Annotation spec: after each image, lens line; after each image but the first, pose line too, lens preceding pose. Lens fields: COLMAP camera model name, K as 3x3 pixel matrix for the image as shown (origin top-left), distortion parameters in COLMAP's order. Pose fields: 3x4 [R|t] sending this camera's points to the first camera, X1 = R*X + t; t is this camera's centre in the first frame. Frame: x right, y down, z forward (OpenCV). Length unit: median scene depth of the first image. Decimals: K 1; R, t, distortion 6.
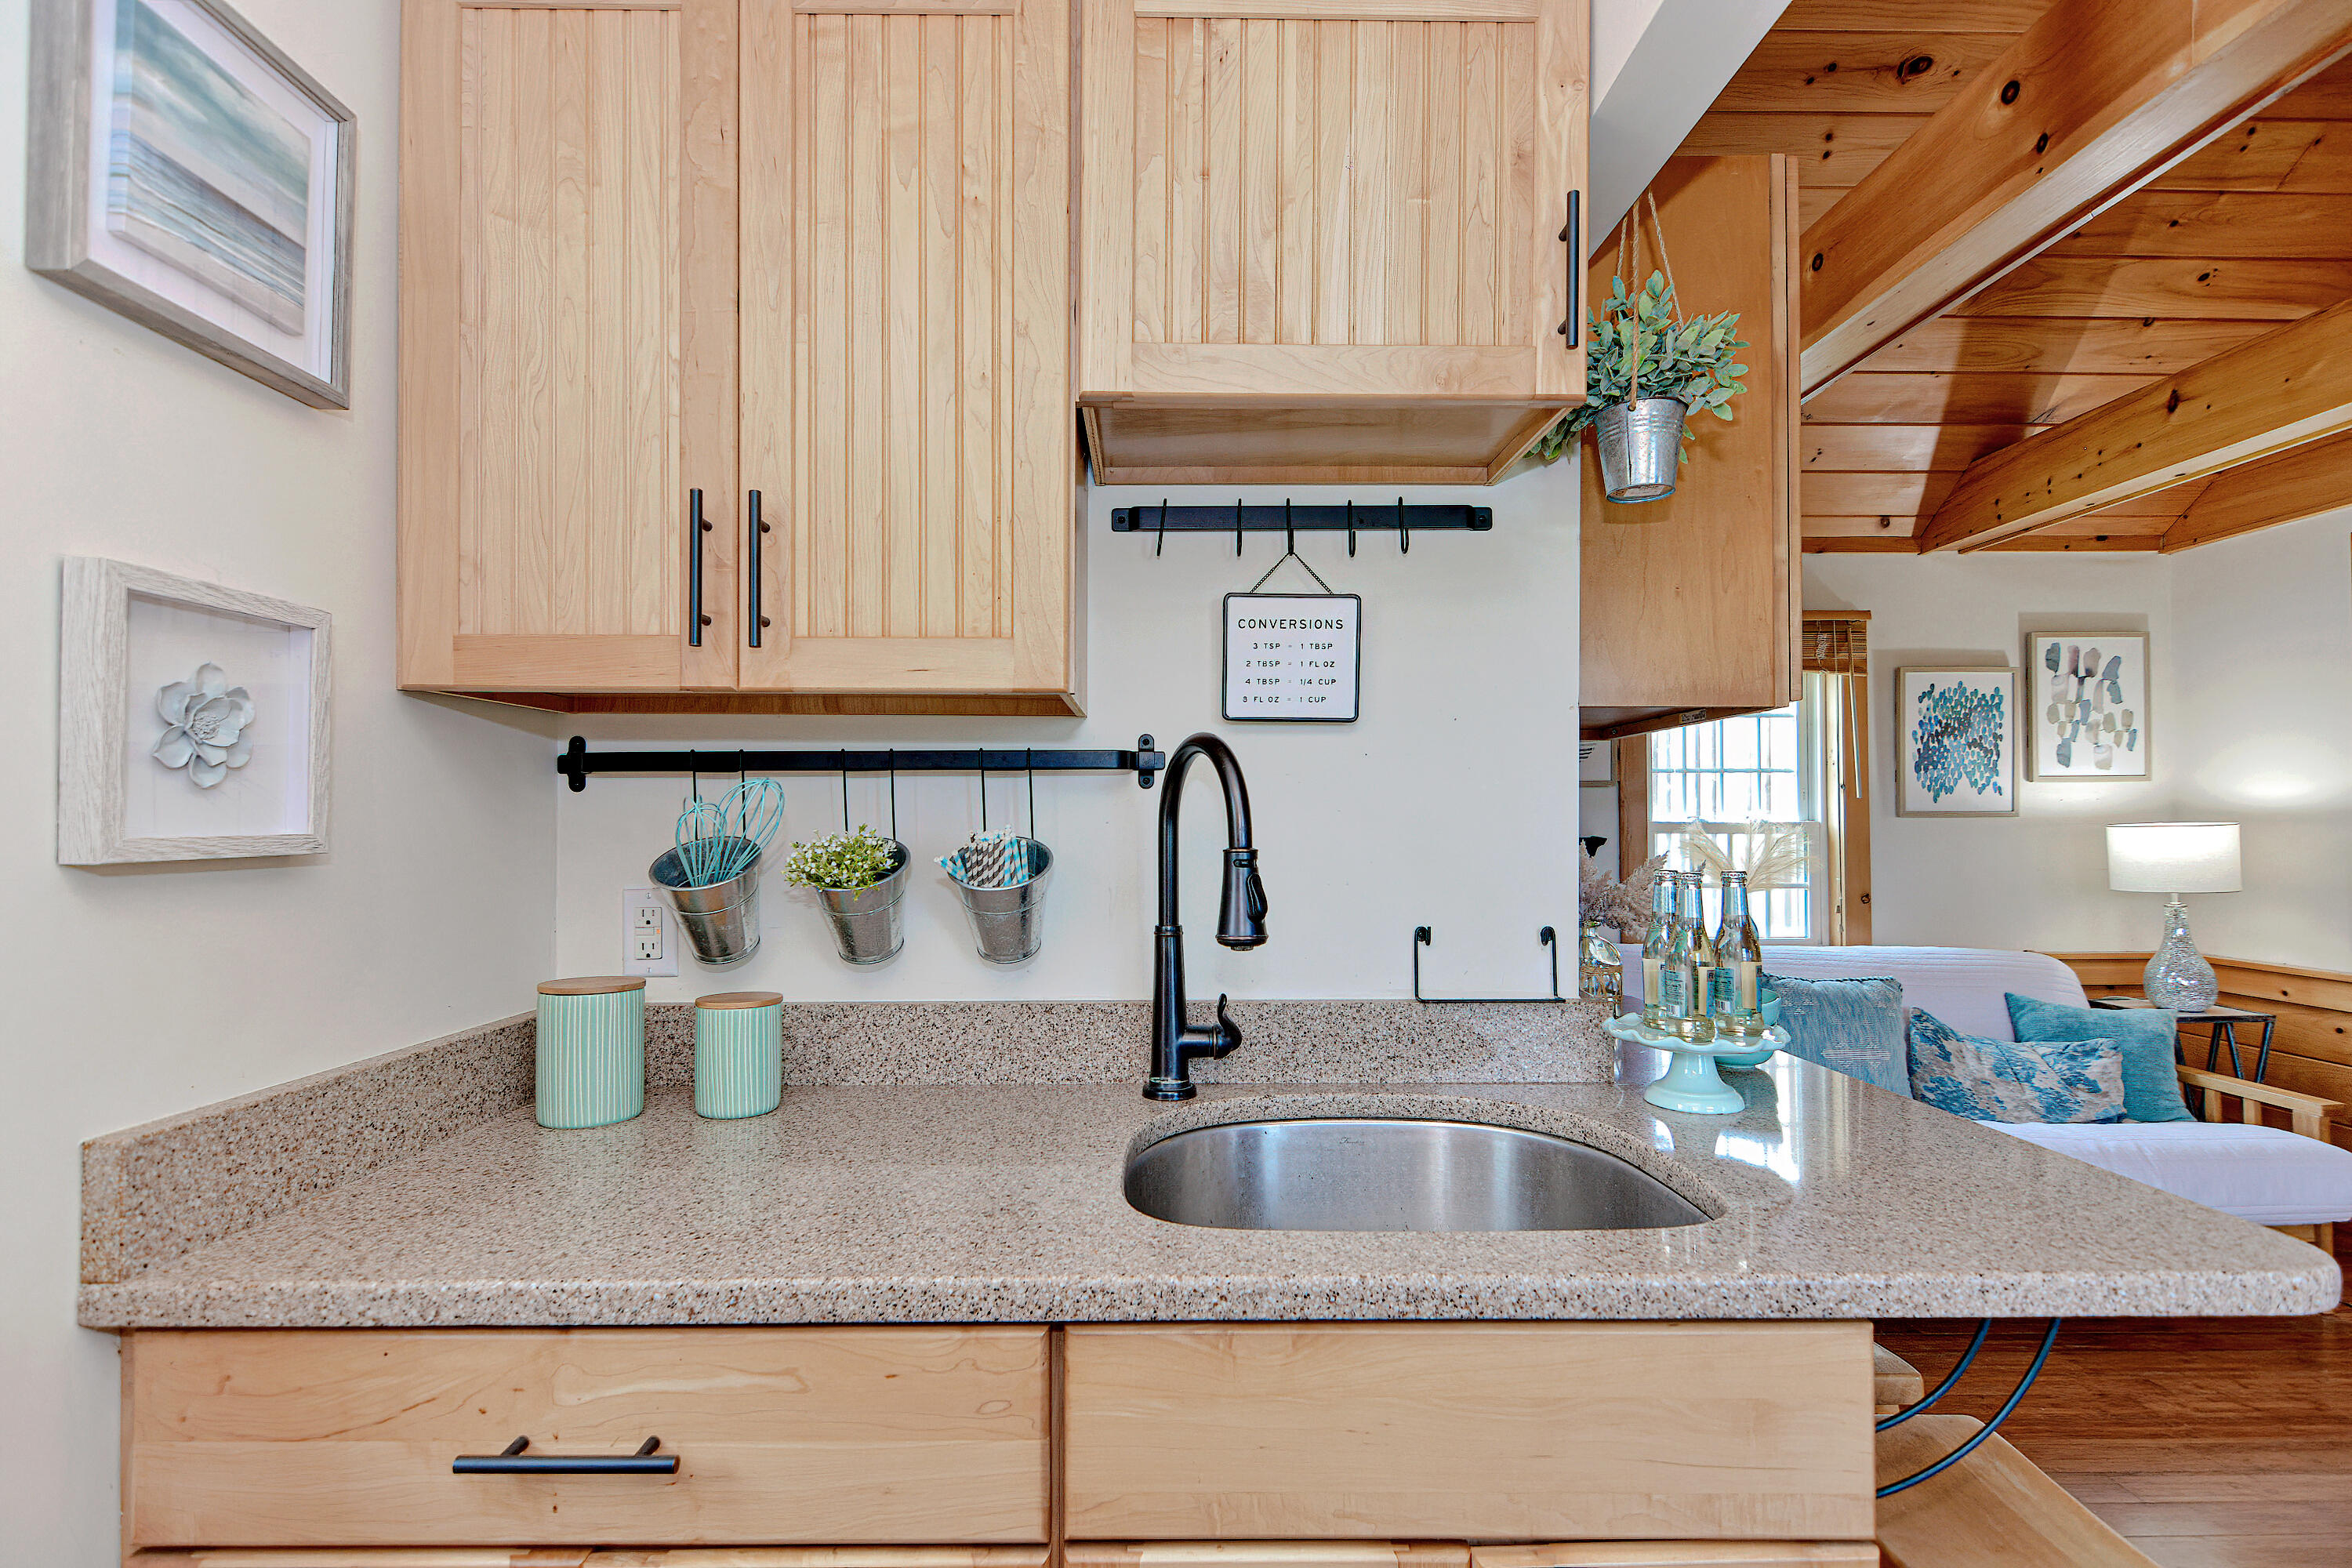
lens RADIAL K [[1138.1, 0, 1172.0], [0, 1138.1, 793.6], [0, 0, 1]] dist [0.010262, -0.004741]
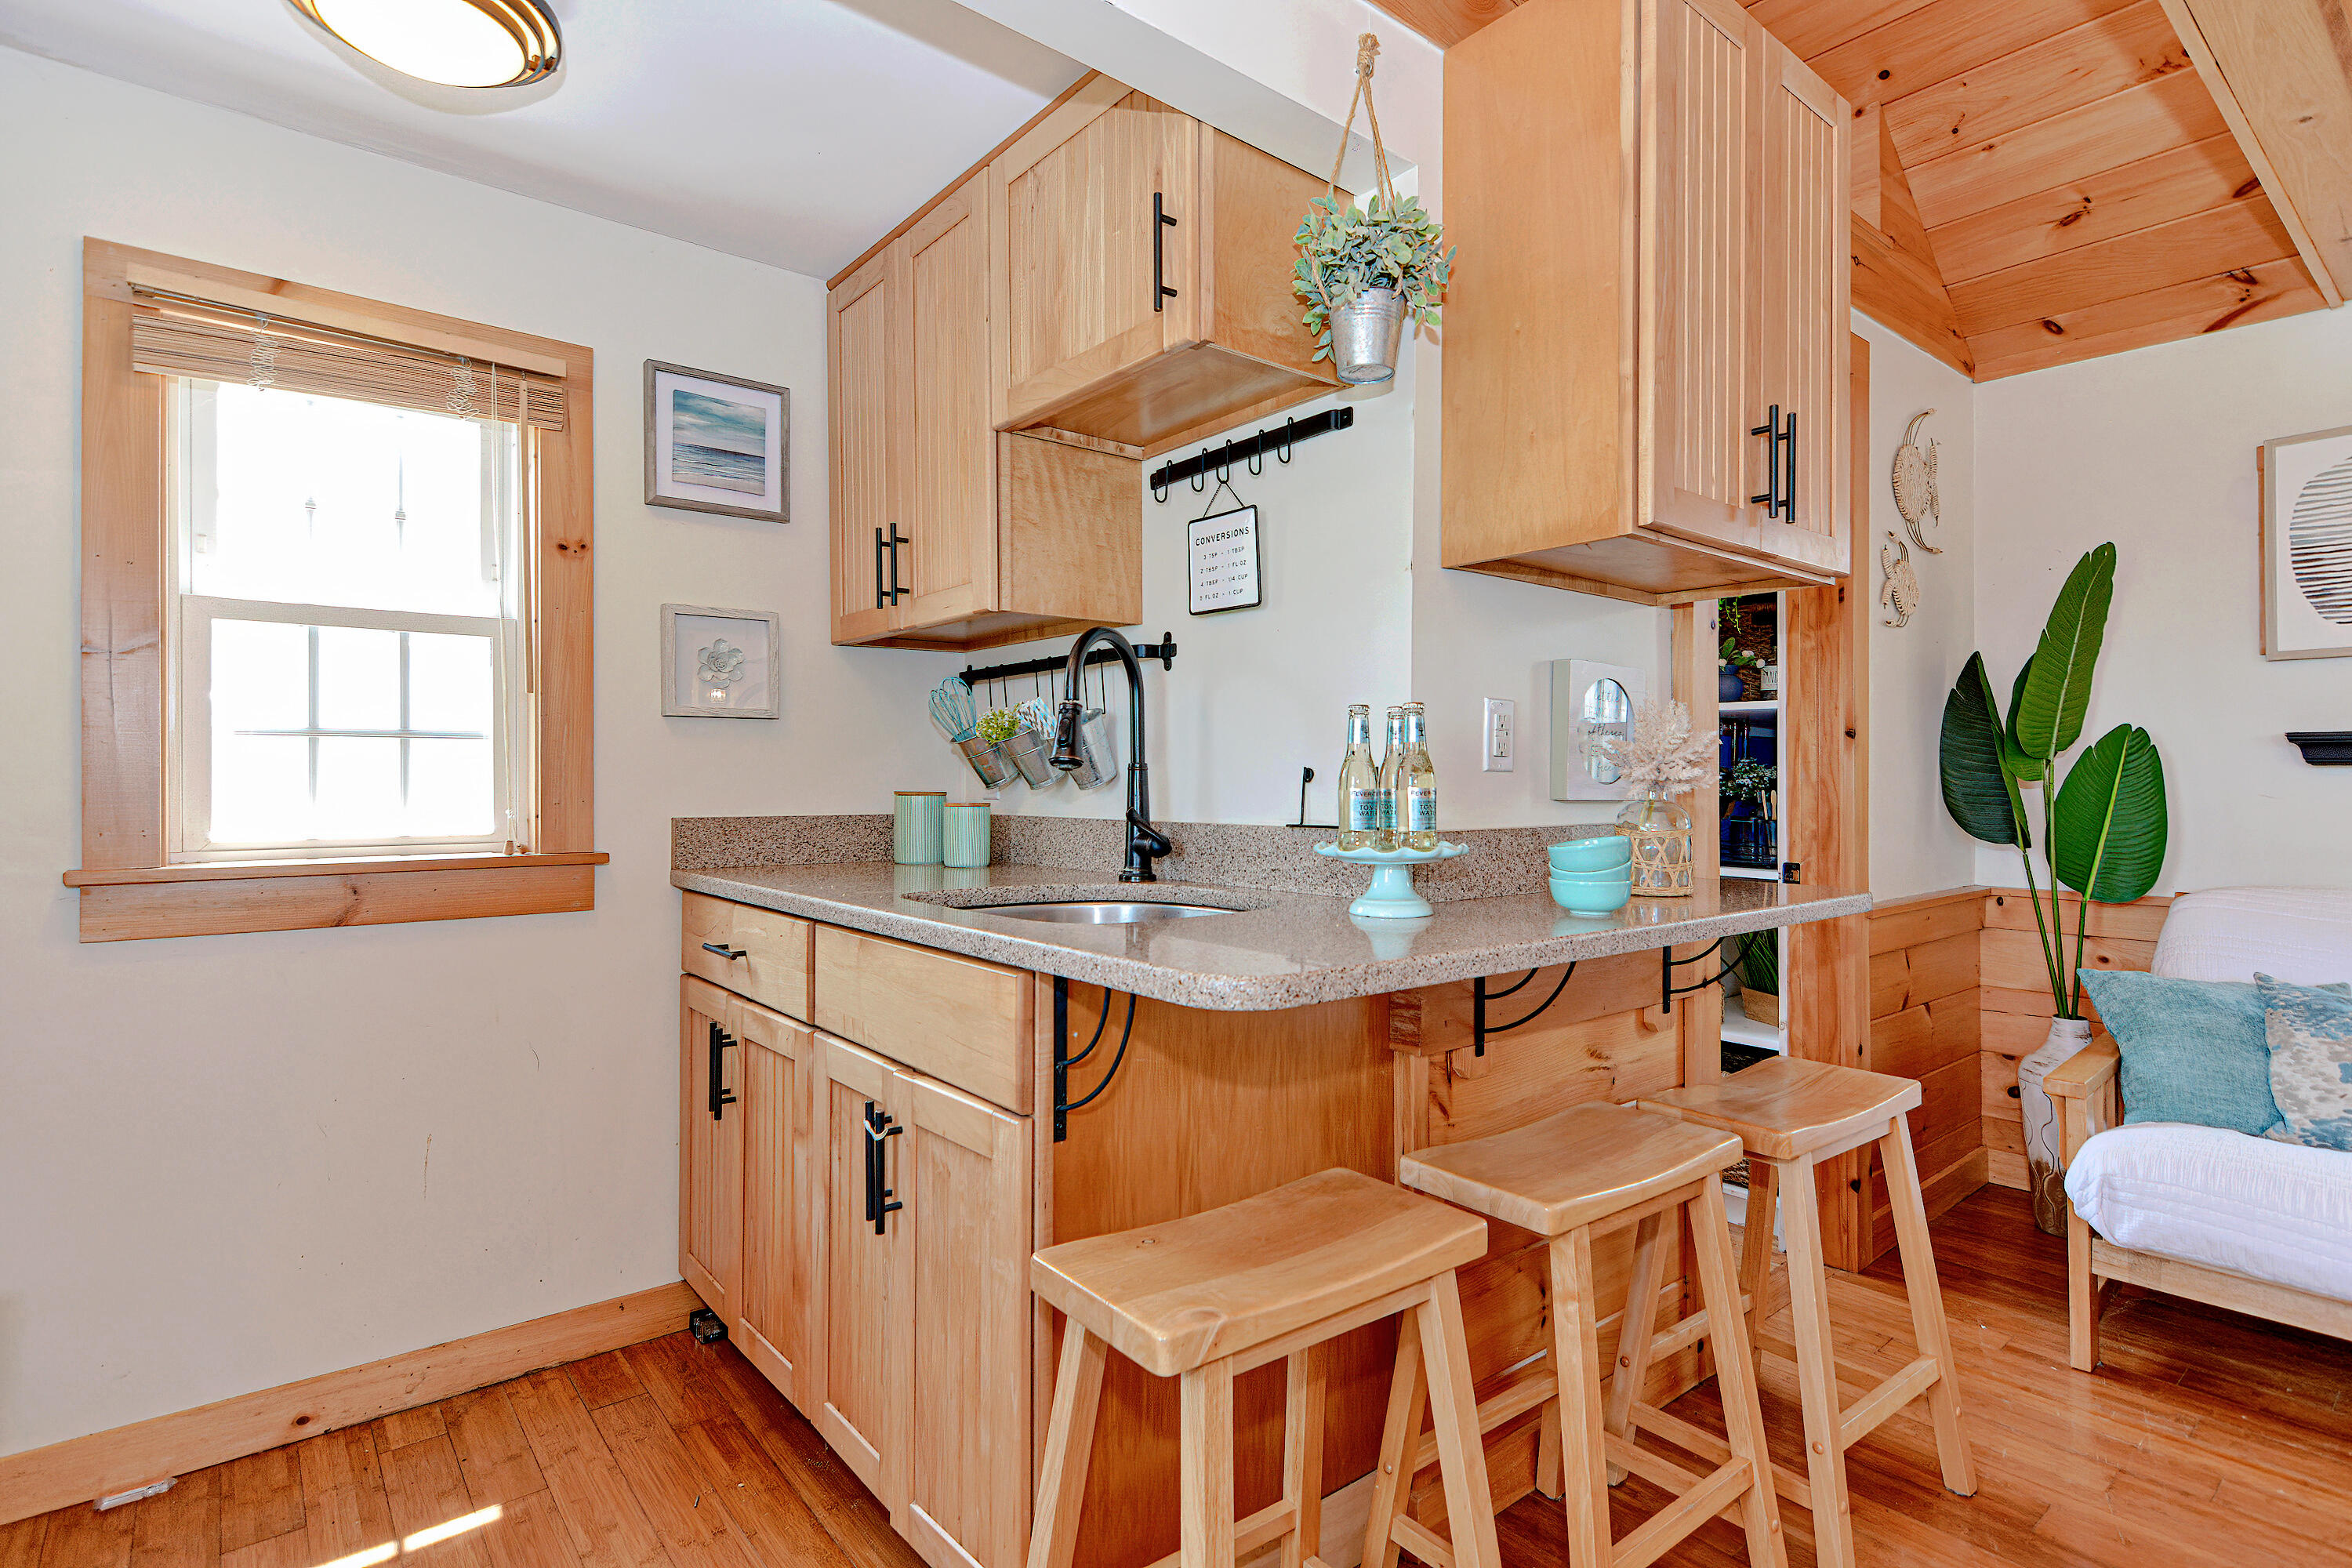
lens RADIAL K [[1138.1, 0, 1171.6], [0, 1138.1, 775.0], [0, 0, 1]] dist [0.010262, -0.004741]
pose [[0.623567, -0.002238, -0.781767, 1.138773], [0.017755, 0.999779, 0.011299, 0.114515], [0.781568, -0.020926, 0.623469, 0.137319]]
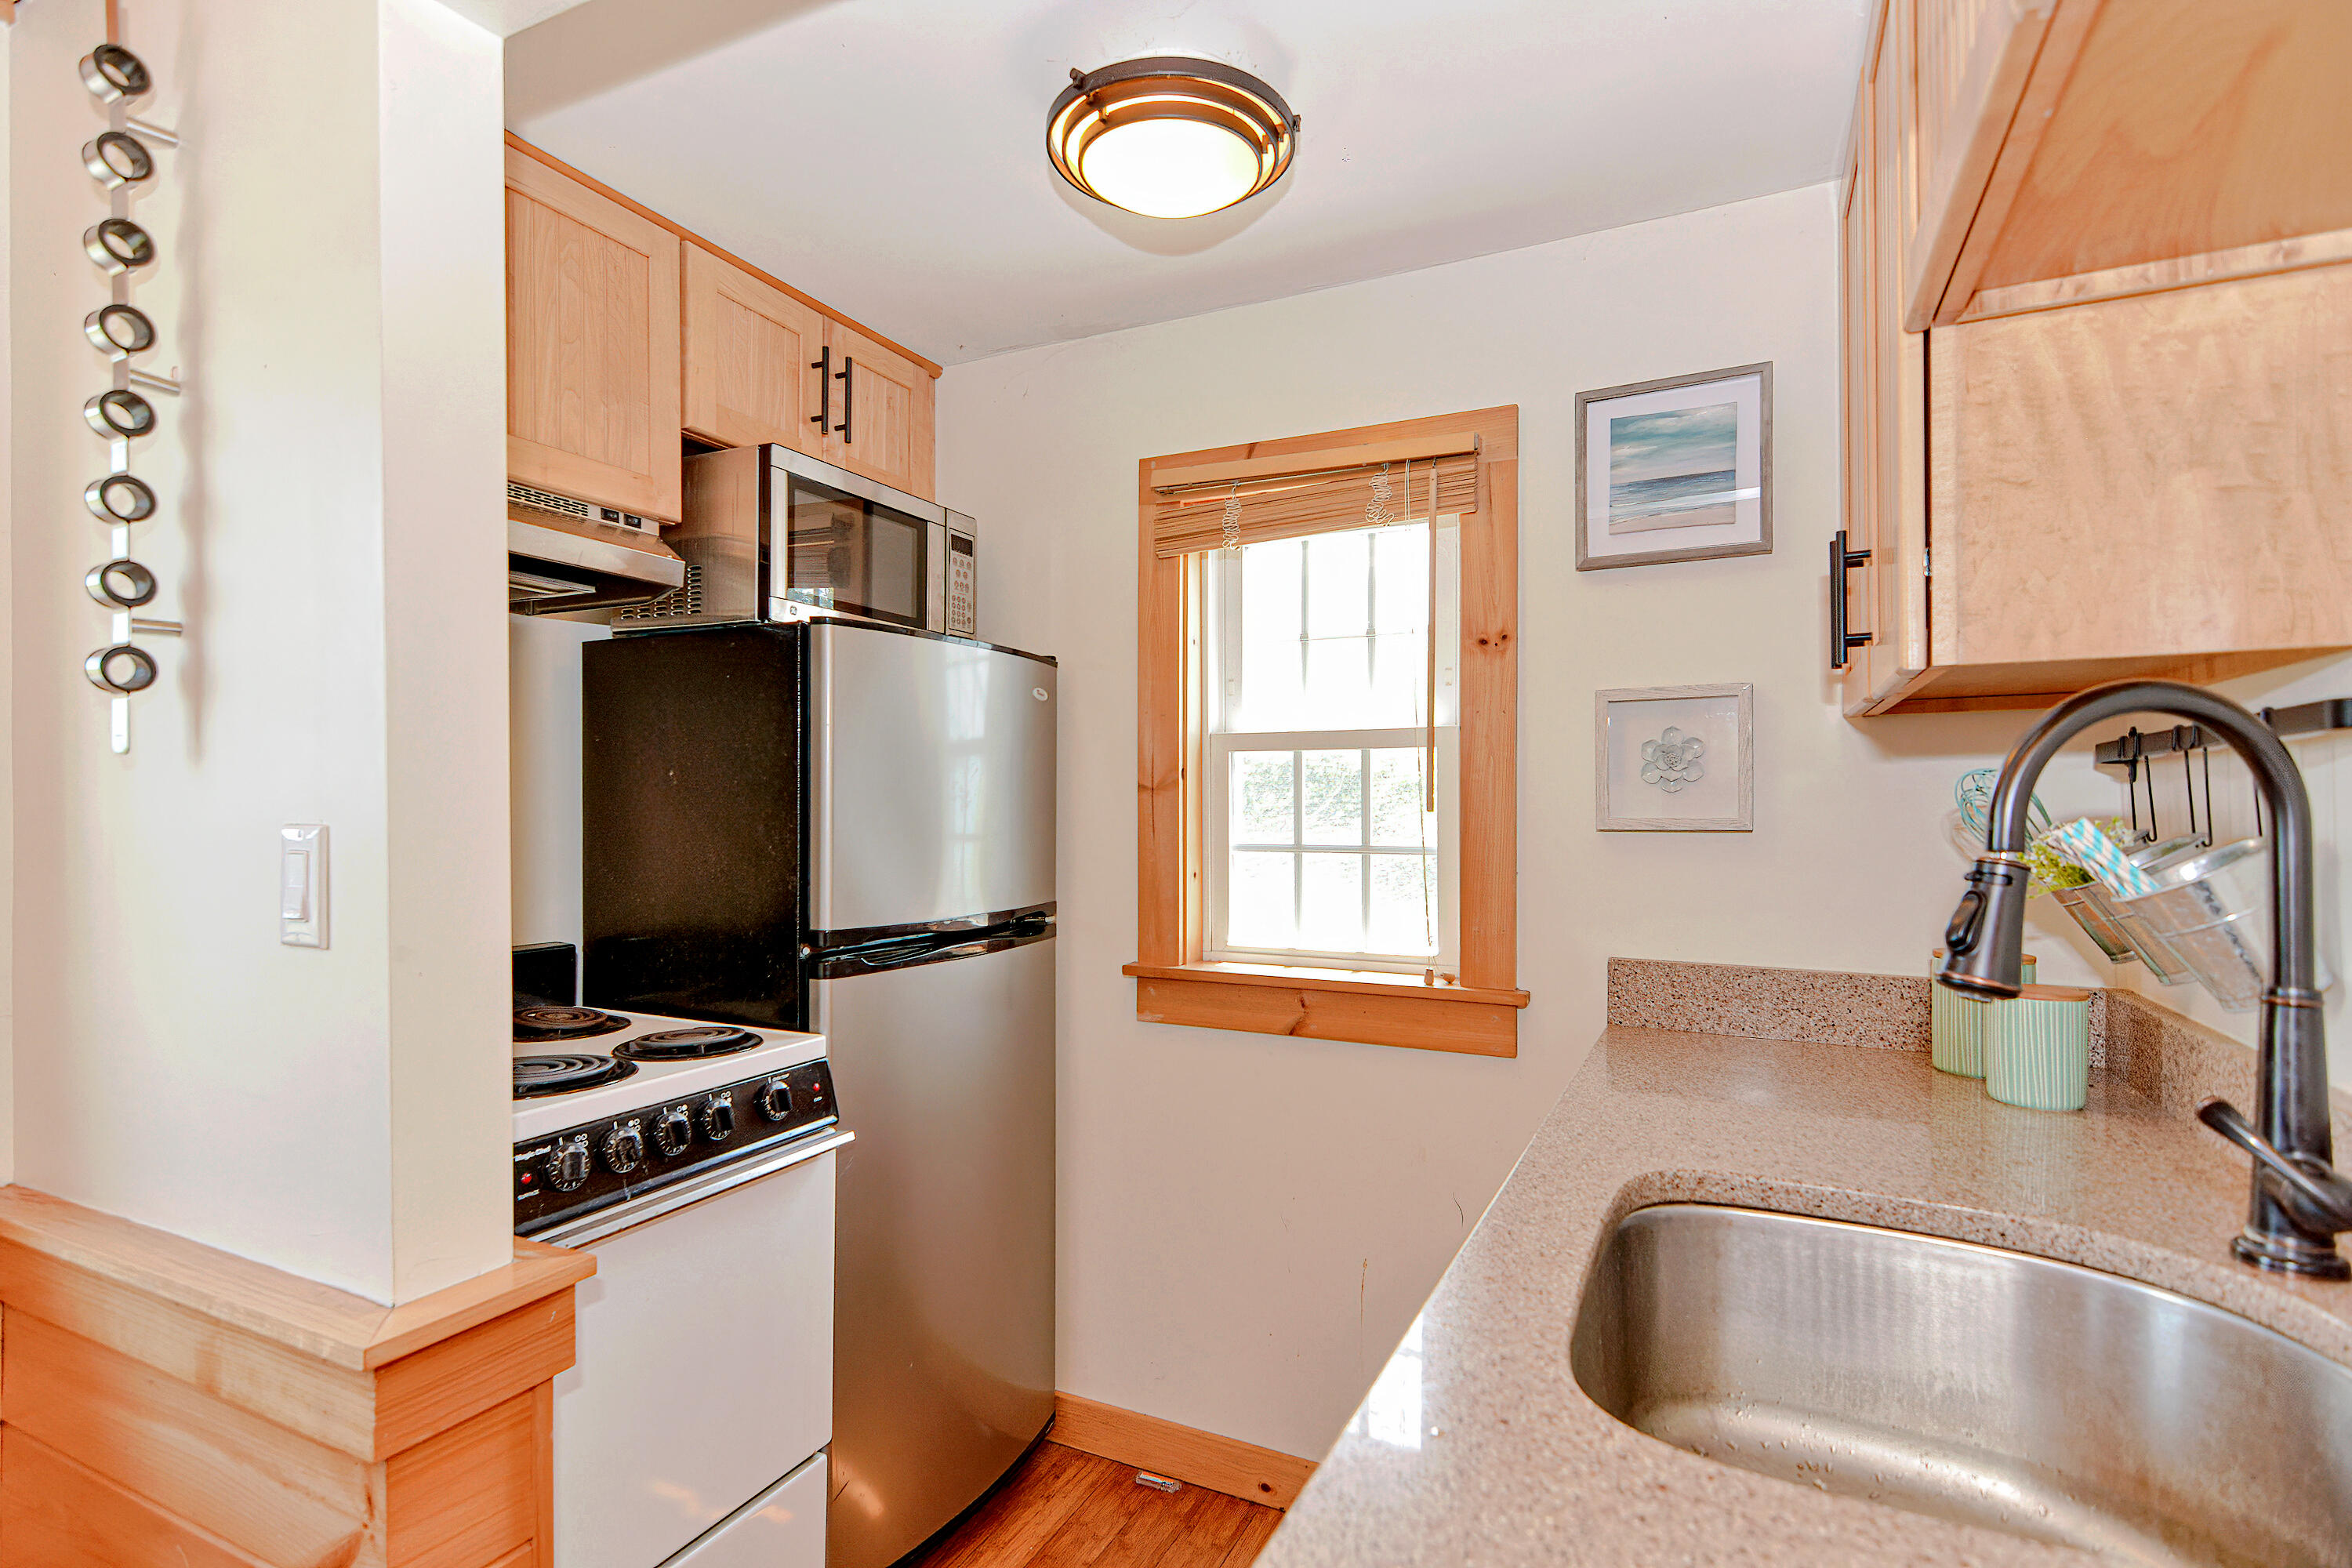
lens RADIAL K [[1138.1, 0, 1187.3], [0, 1138.1, 804.0], [0, 0, 1]] dist [0.010262, -0.004741]
pose [[-0.448876, -0.002245, -0.893591, 0.798081], [0.018589, 0.999757, -0.011849, 0.014224], [0.893400, -0.021930, -0.448726, 0.743239]]
